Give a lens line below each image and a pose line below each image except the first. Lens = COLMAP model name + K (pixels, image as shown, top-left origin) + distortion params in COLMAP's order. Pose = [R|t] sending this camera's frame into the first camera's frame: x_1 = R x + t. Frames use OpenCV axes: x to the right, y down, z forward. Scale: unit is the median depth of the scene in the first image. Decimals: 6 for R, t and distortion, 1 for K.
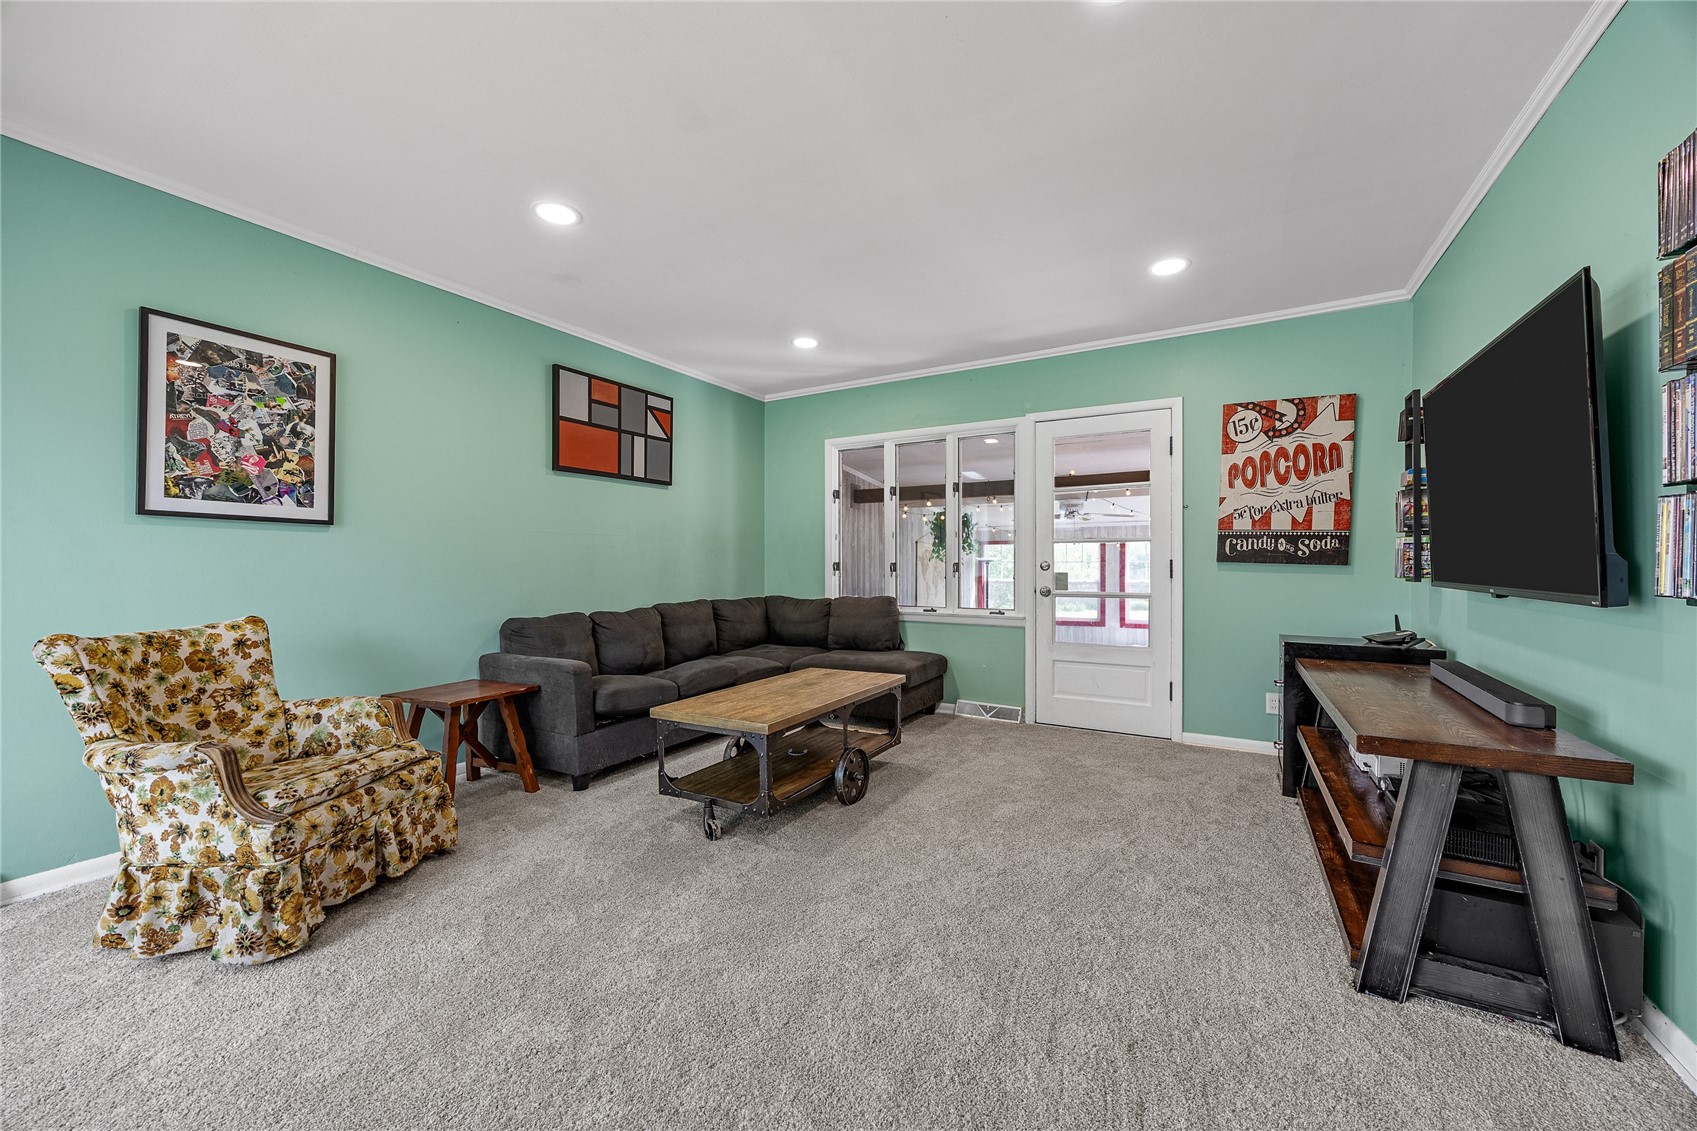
lens RADIAL K [[655.6, 0, 844.5], [0, 655.6, 563.0], [0, 0, 1]] dist [-0.003449, -0.000636]
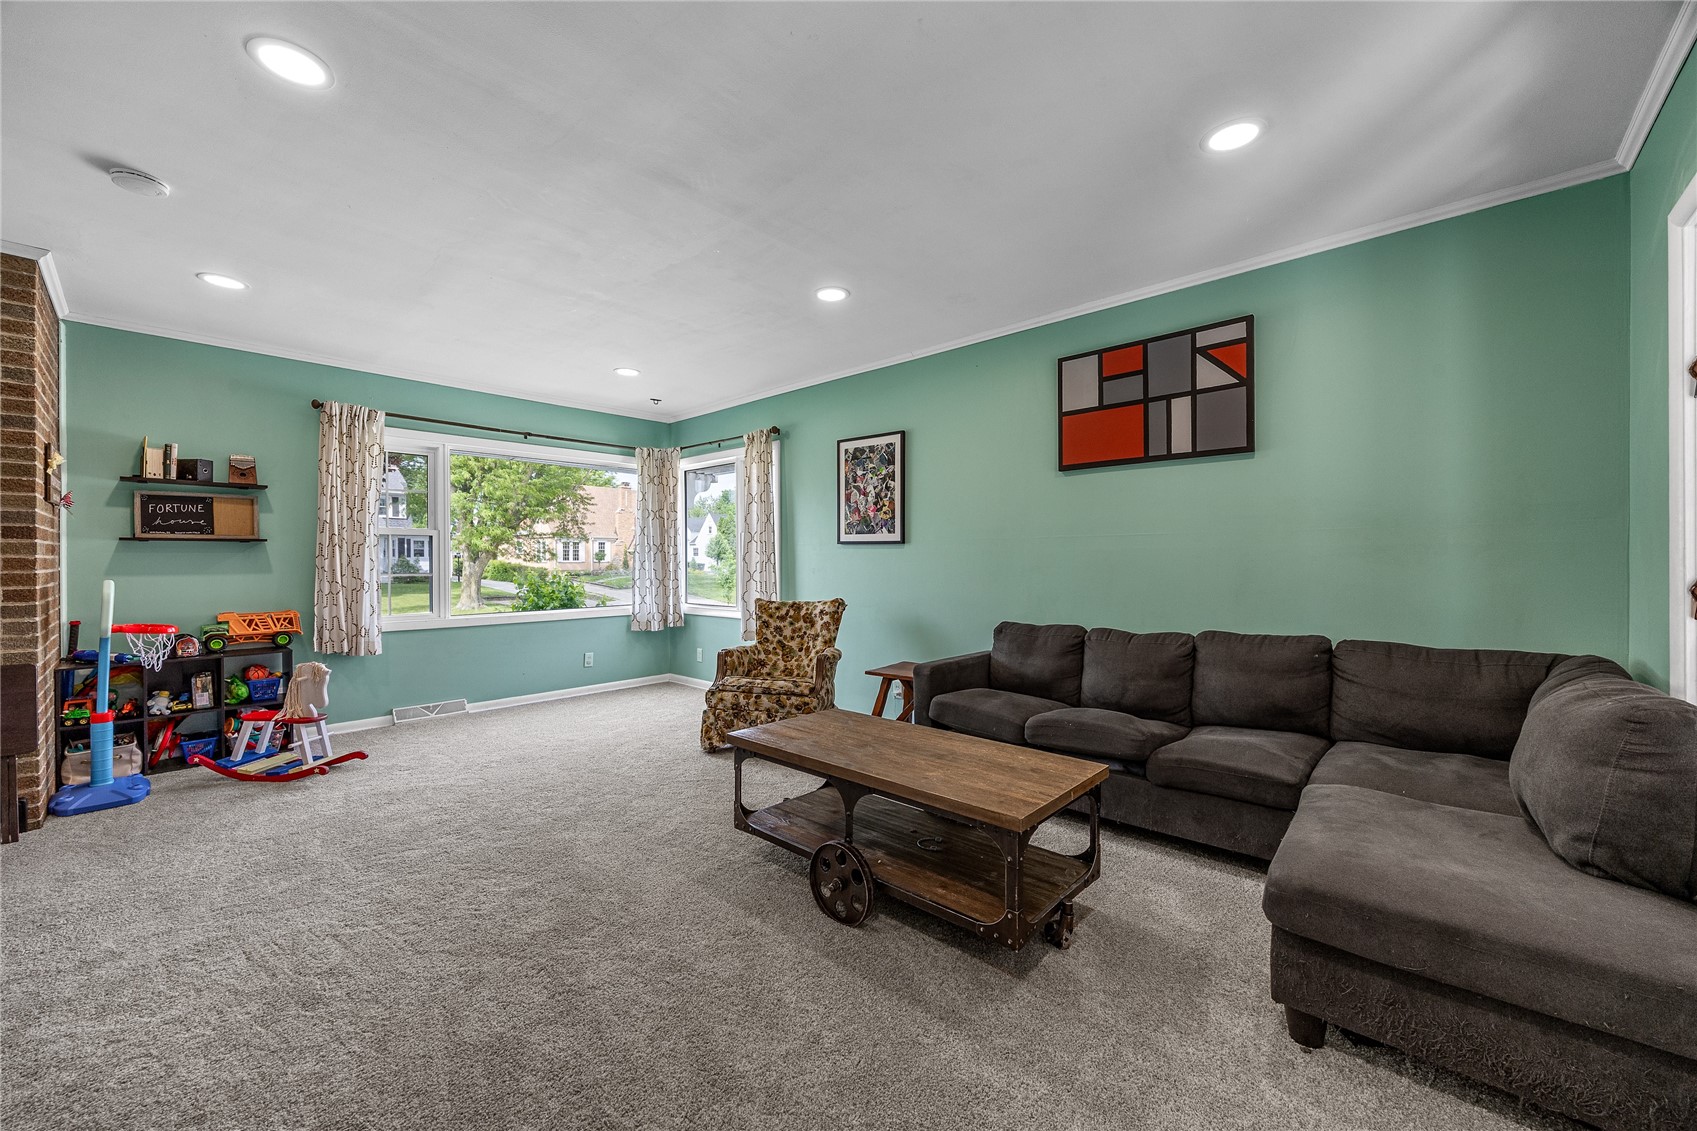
lens RADIAL K [[655.6, 0, 845.0], [0, 655.6, 559.2], [0, 0, 1]] dist [-0.003449, -0.000636]
pose [[-0.227253, 0.001715, -0.973834, 0.762823], [0.004485, 0.999990, 0.000714, -0.025337], [0.973825, -0.004205, -0.227258, 1.277390]]
